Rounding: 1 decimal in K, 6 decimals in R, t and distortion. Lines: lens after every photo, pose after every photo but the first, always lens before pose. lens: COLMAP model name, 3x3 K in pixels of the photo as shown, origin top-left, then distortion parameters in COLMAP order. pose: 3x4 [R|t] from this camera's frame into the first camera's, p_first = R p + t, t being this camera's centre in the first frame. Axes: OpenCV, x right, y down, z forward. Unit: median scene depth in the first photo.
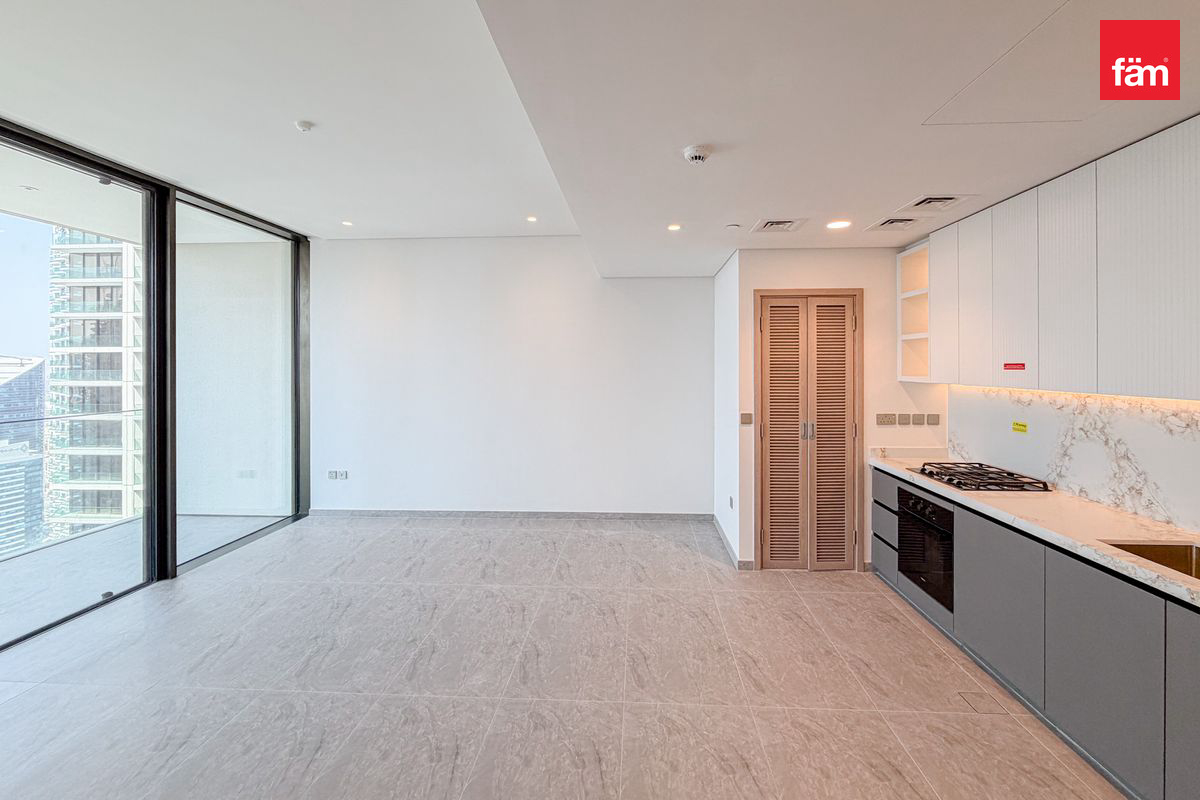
lens RADIAL K [[486.3, 0, 618.6], [0, 486.3, 365.0], [0, 0, 1]] dist [-0.001787, -0.000155]
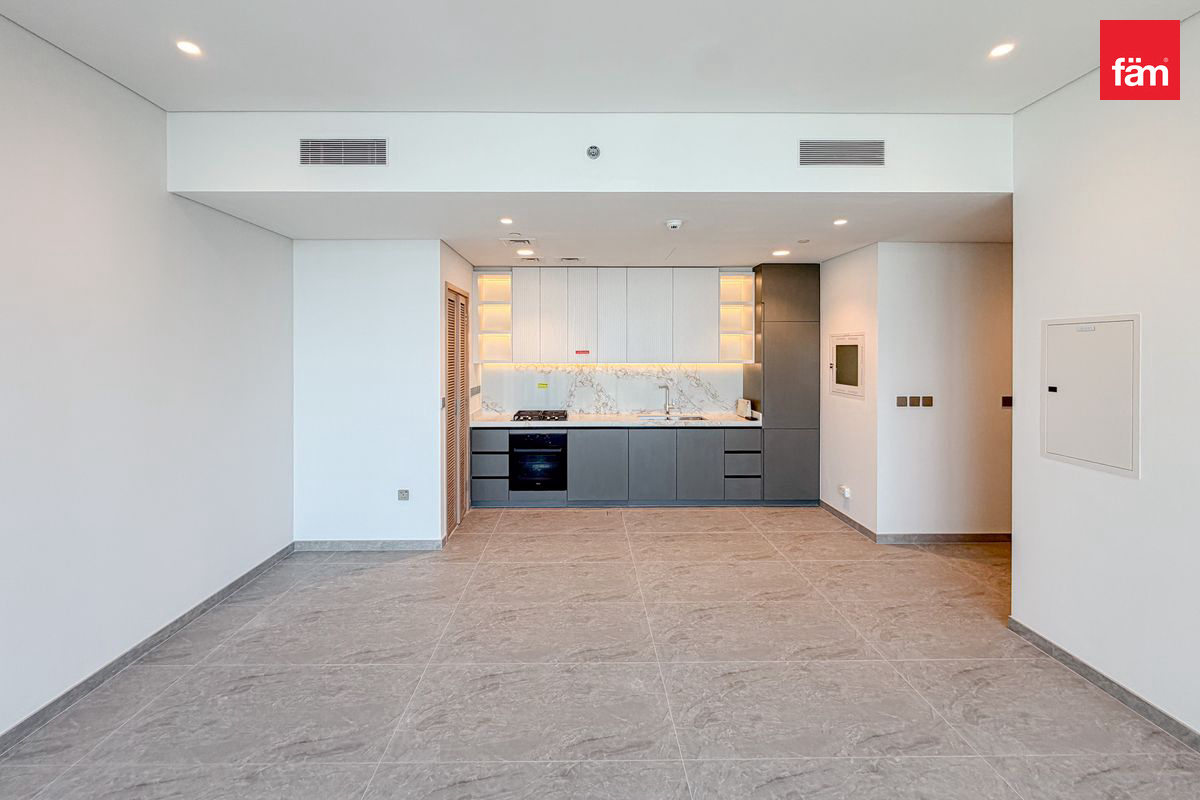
lens RADIAL K [[479.9, 0, 584.9], [0, 479.9, 353.7], [0, 0, 1]] dist [0.000480, -0.000323]
pose [[-0.050690, -0.002373, 0.998712, -0.894067], [0.001998, 0.999995, 0.002477, 0.003331], [-0.998712, 0.002121, -0.050685, 0.845762]]
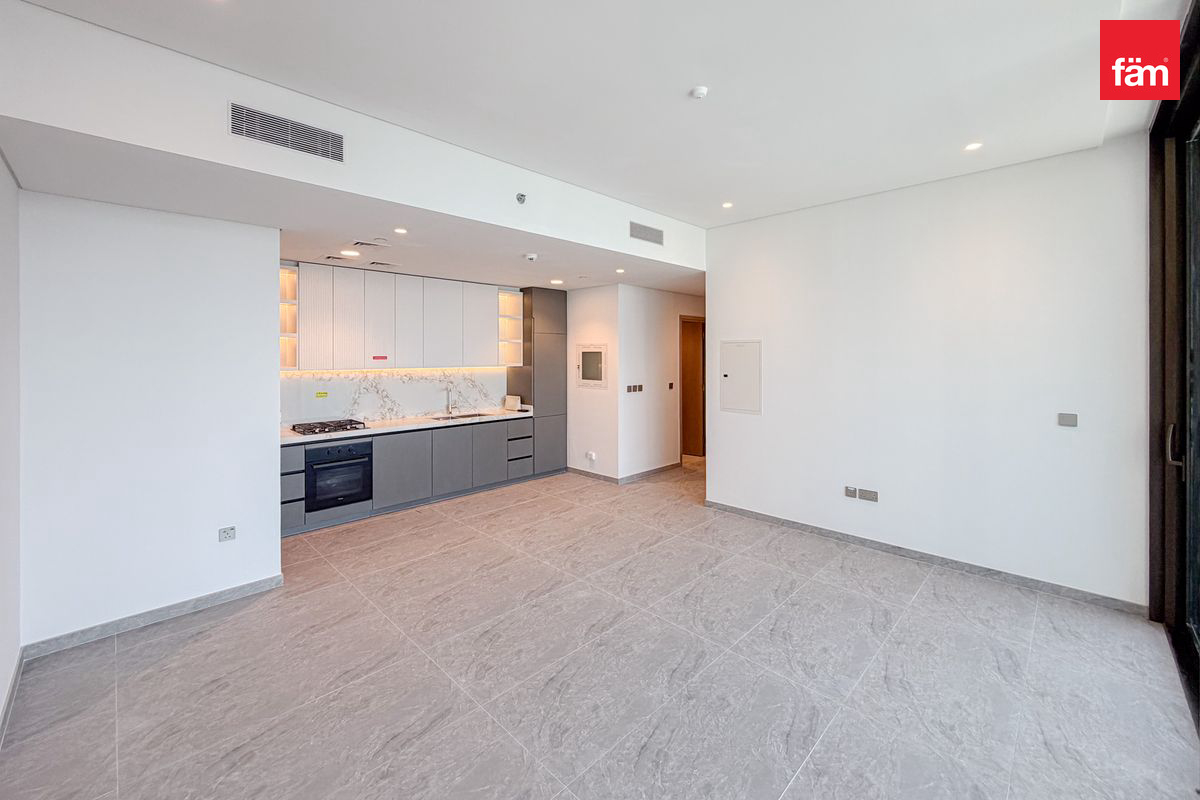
lens RADIAL K [[482.8, 0, 594.7], [0, 482.8, 355.2], [0, 0, 1]] dist [0.000540, -0.000241]
pose [[-0.734883, 0.004664, 0.678177, -0.892287], [0.005148, 0.999986, -0.001298, -0.000184], [-0.678174, 0.002537, -0.734897, 1.433243]]
